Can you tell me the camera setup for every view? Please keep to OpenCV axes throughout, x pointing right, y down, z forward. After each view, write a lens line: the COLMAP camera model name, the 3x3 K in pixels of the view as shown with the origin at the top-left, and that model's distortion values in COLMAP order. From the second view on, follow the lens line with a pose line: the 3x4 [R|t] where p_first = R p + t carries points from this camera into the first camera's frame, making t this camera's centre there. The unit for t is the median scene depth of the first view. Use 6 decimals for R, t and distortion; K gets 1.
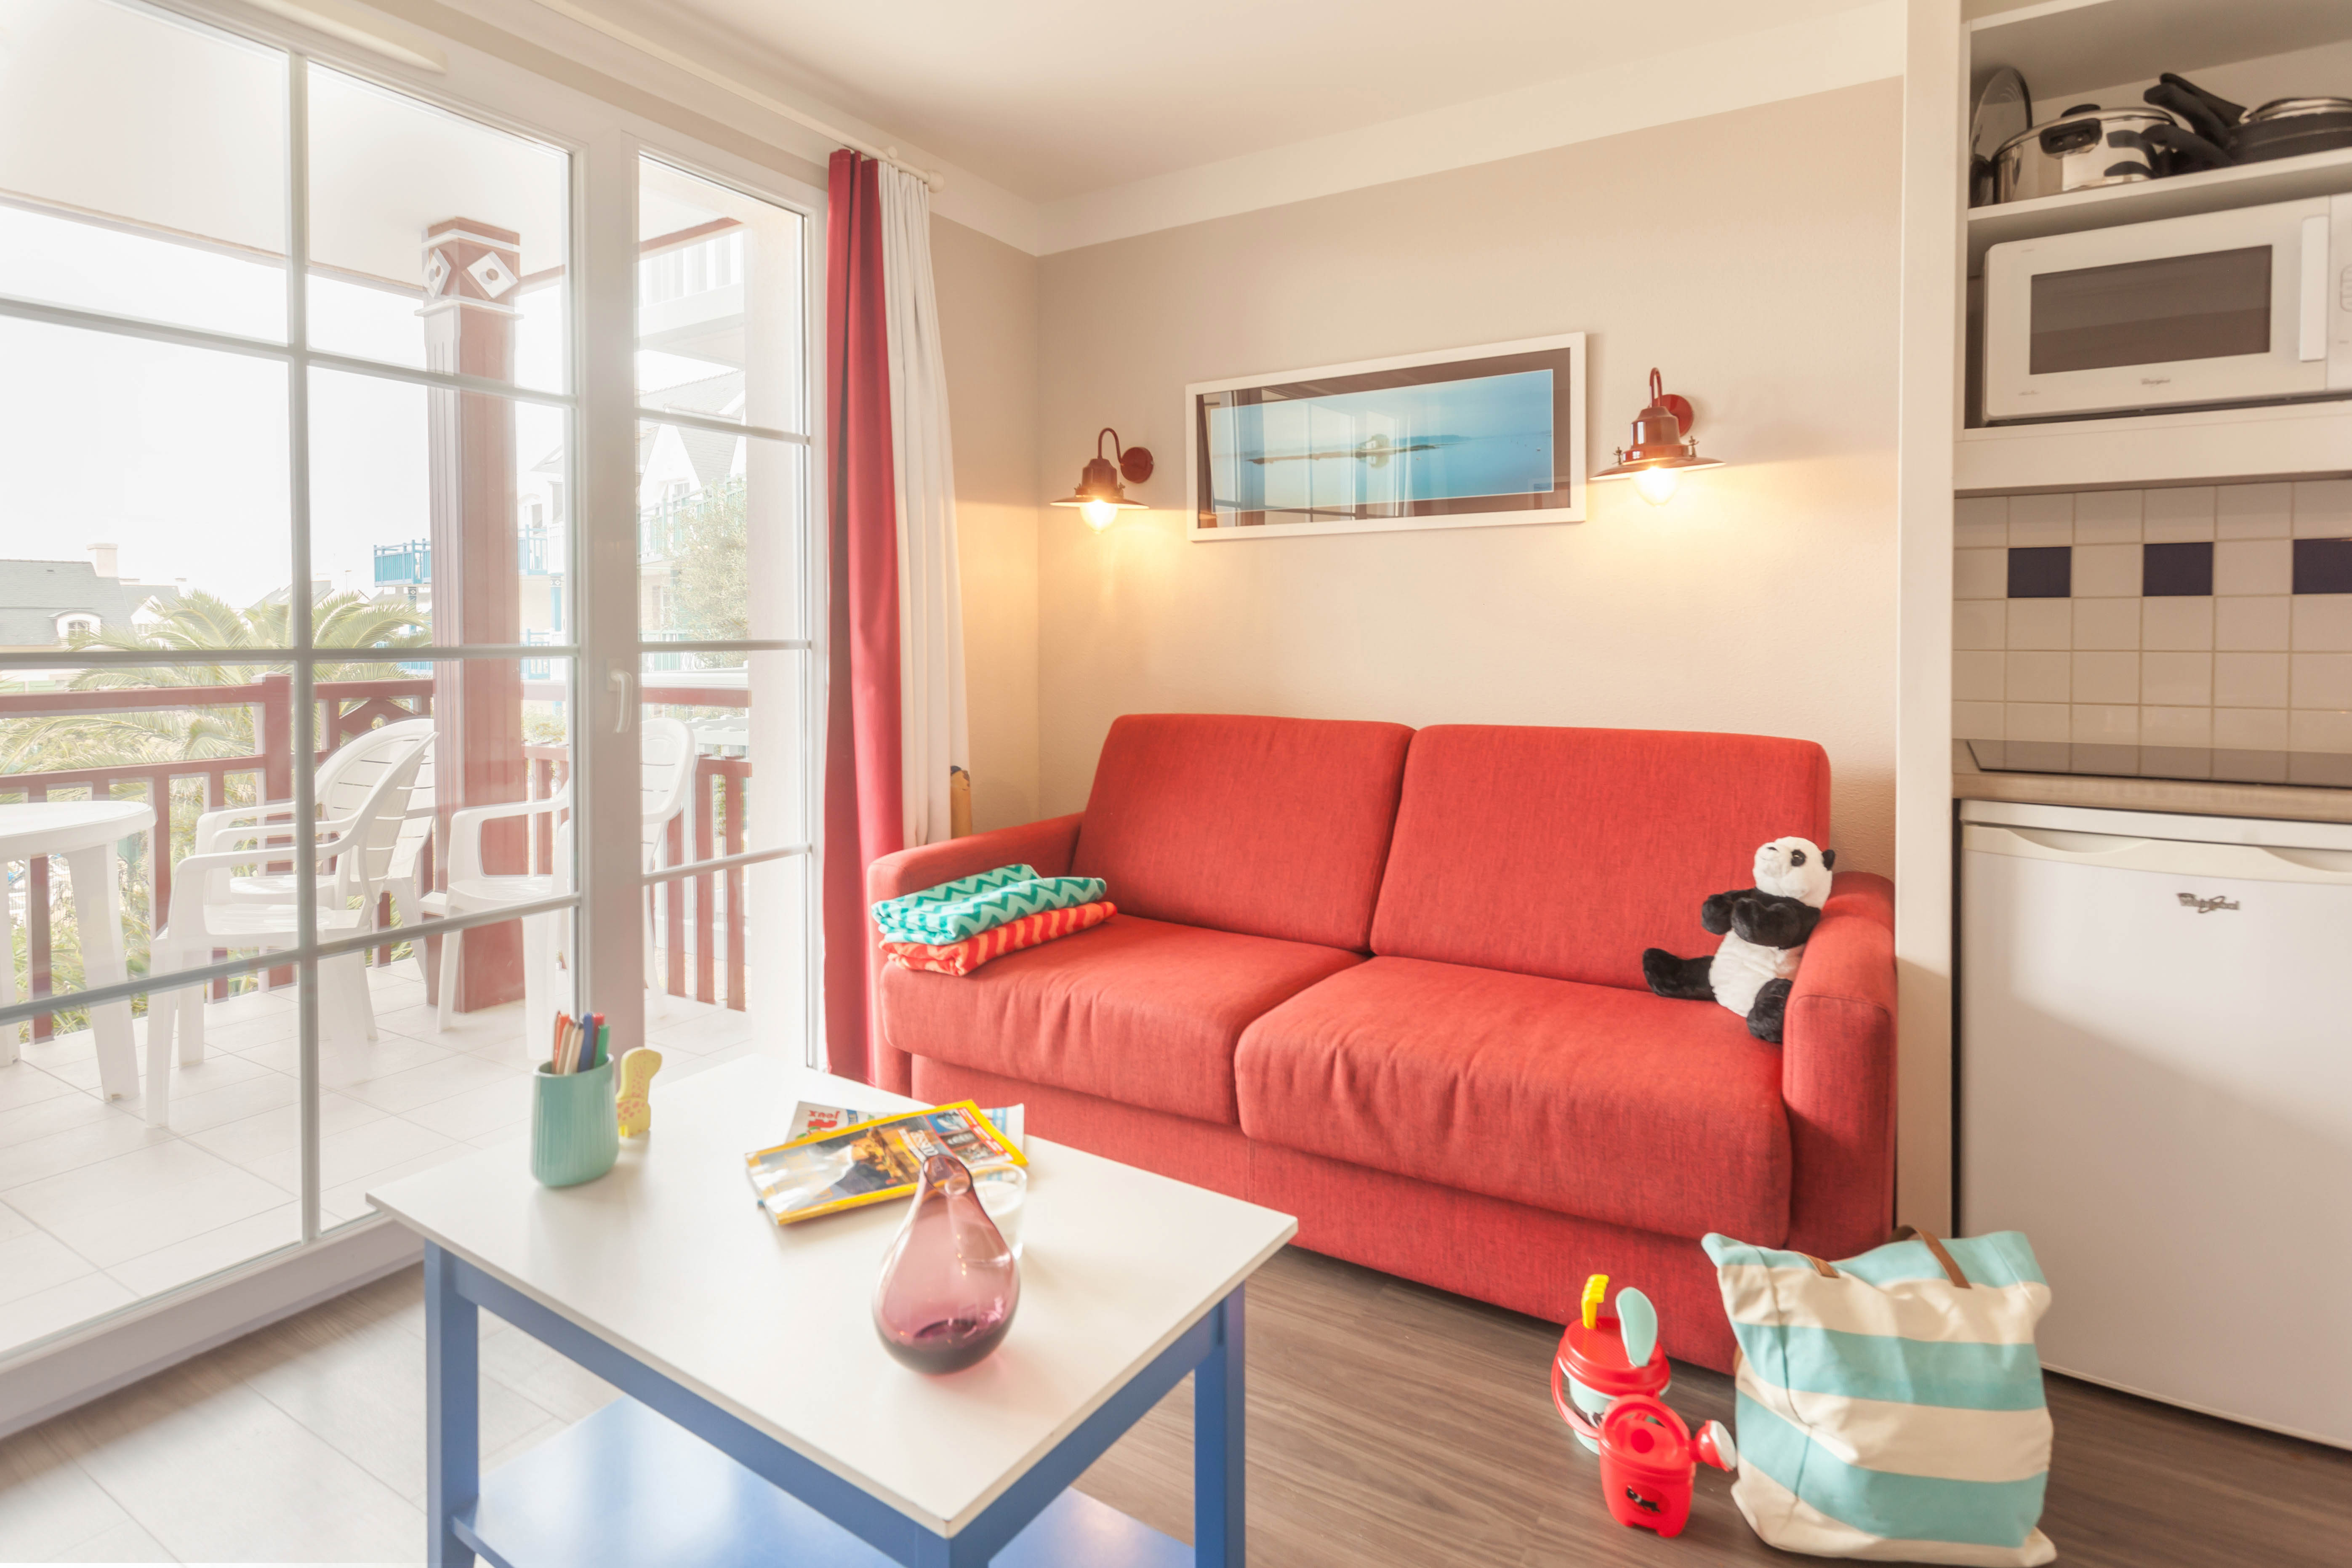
lens RADIAL K [[1125.6, 0, 1262.1], [0, 1125.6, 662.5], [0, 0, 1]] dist [-0.000519, -0.000821]
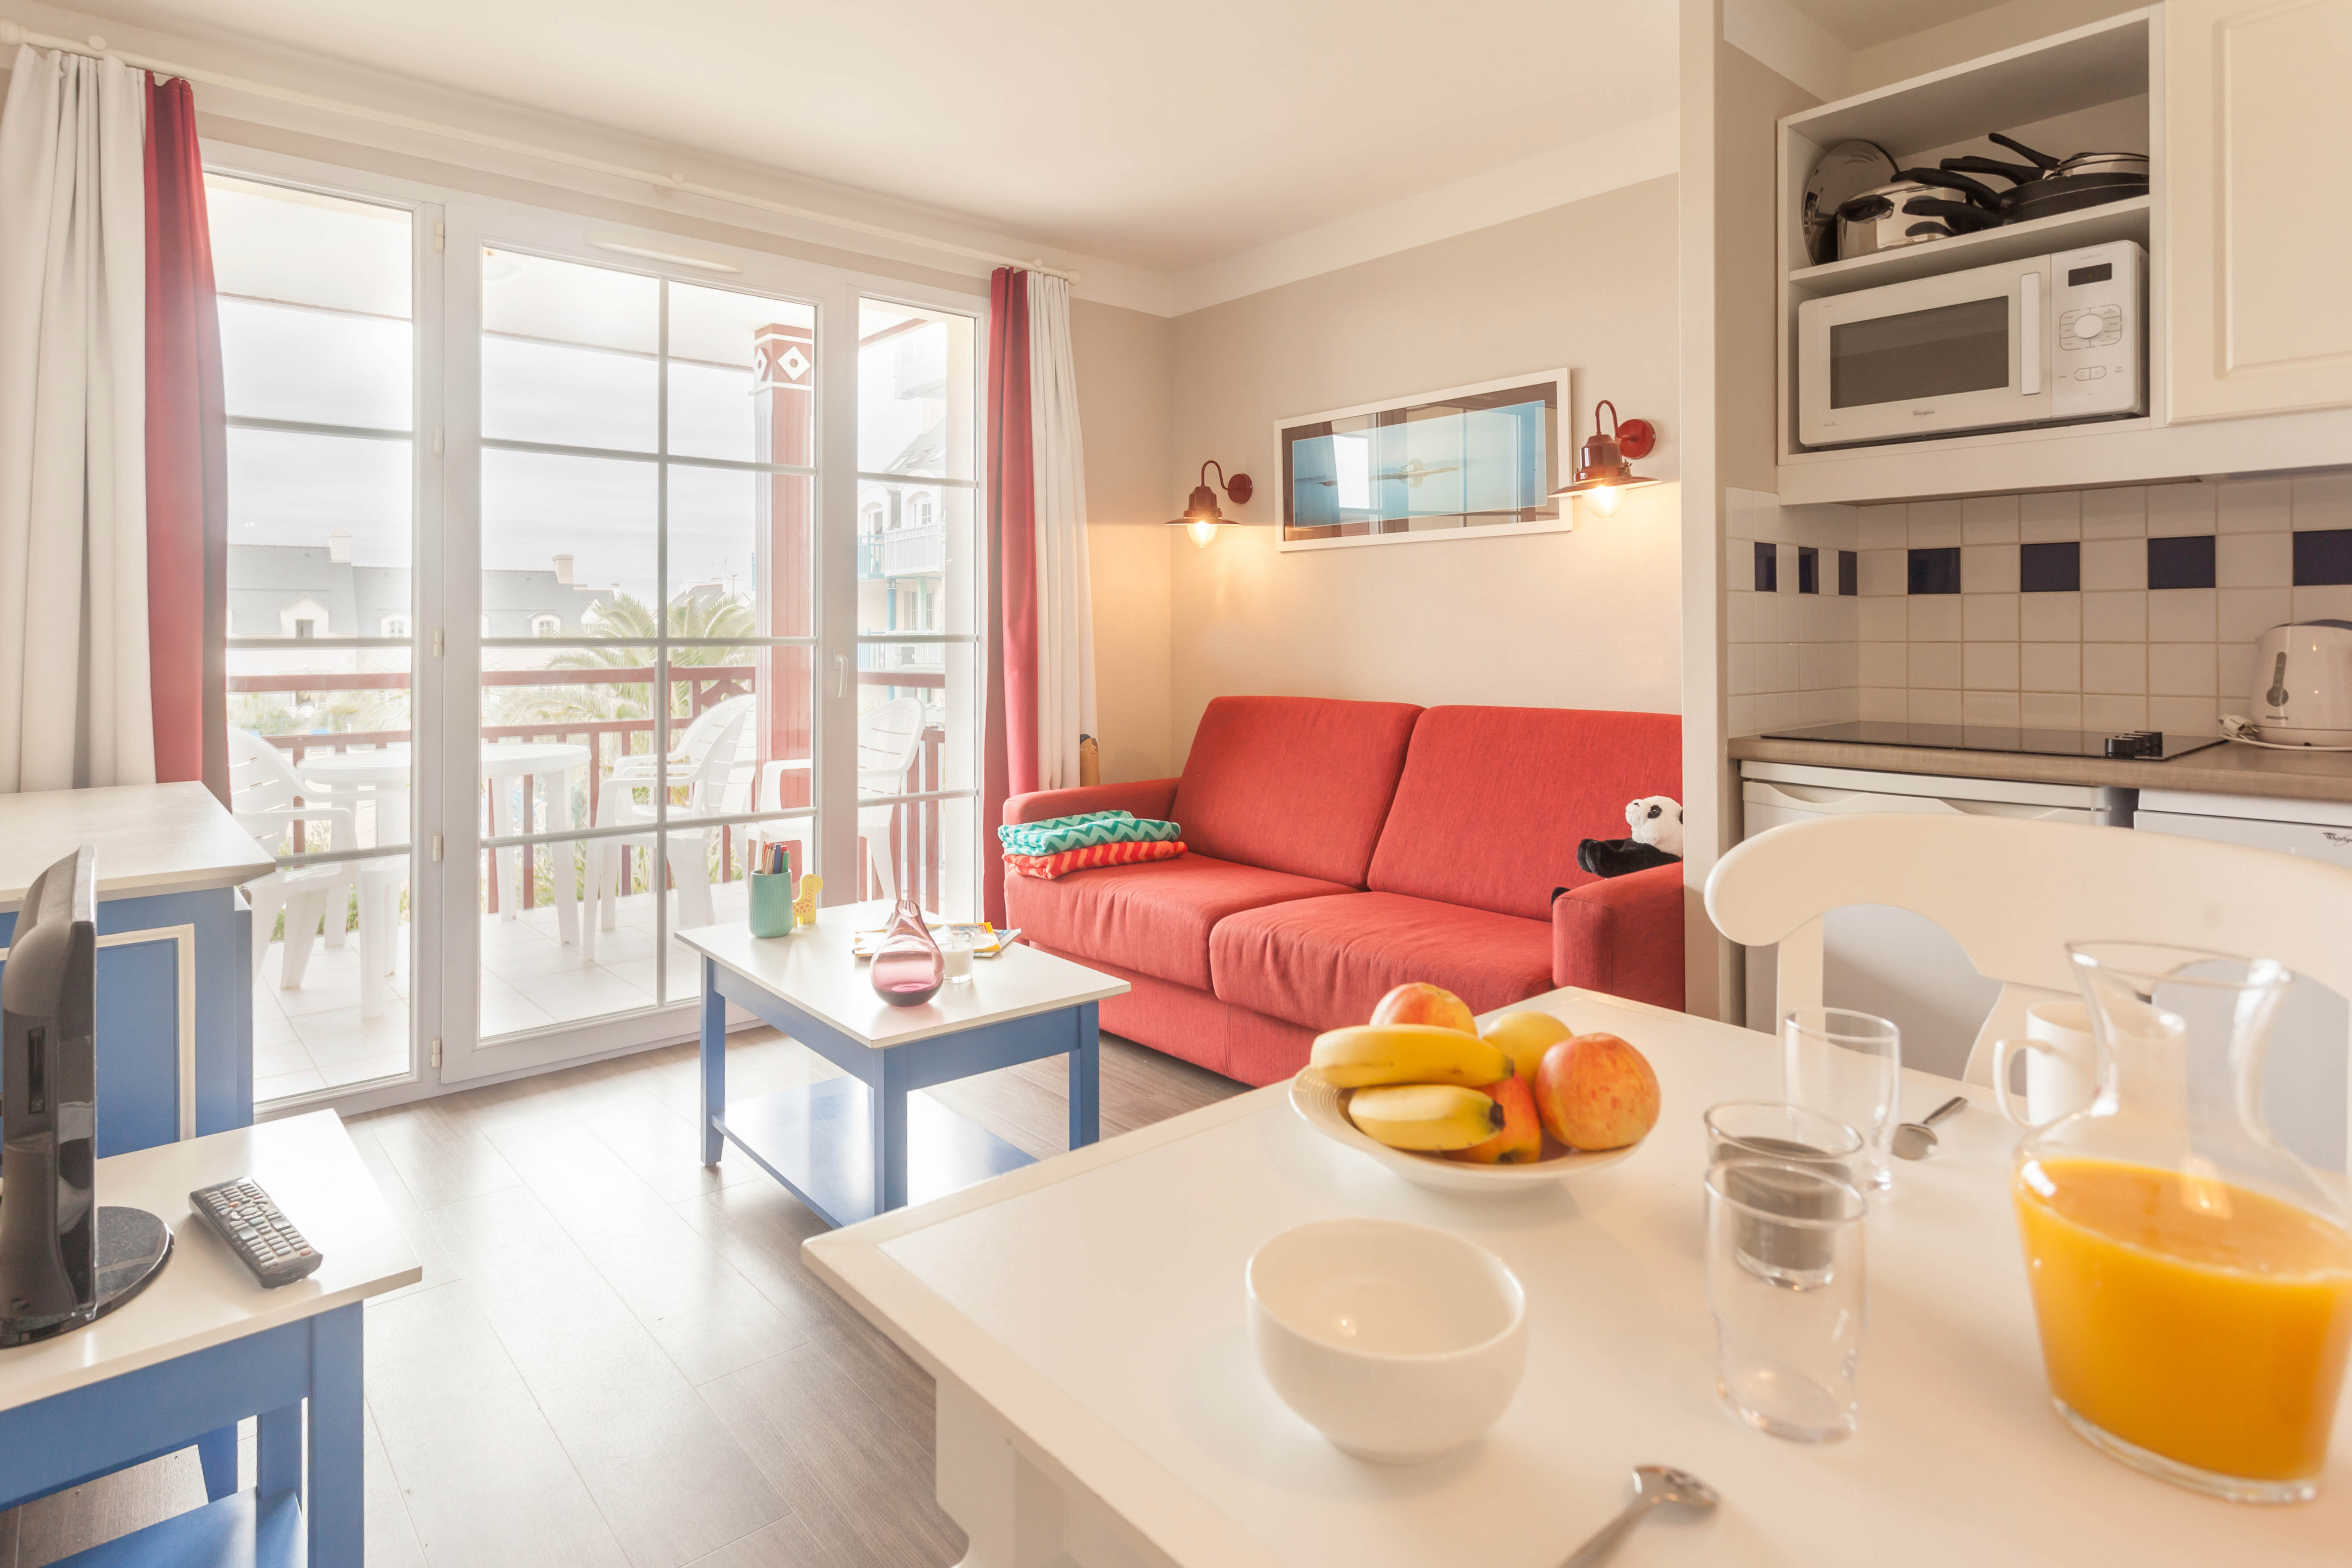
lens RADIAL K [[1226.6, 0, 1173.5], [0, 1226.6, 641.9], [0, 0, 1]] dist [-0.022805, -0.000774]
pose [[0.944376, 0.000674, -0.328867, 0.336462], [-0.006757, 0.999827, -0.017355, 0.013741], [0.328798, 0.018612, 0.944217, -0.334189]]
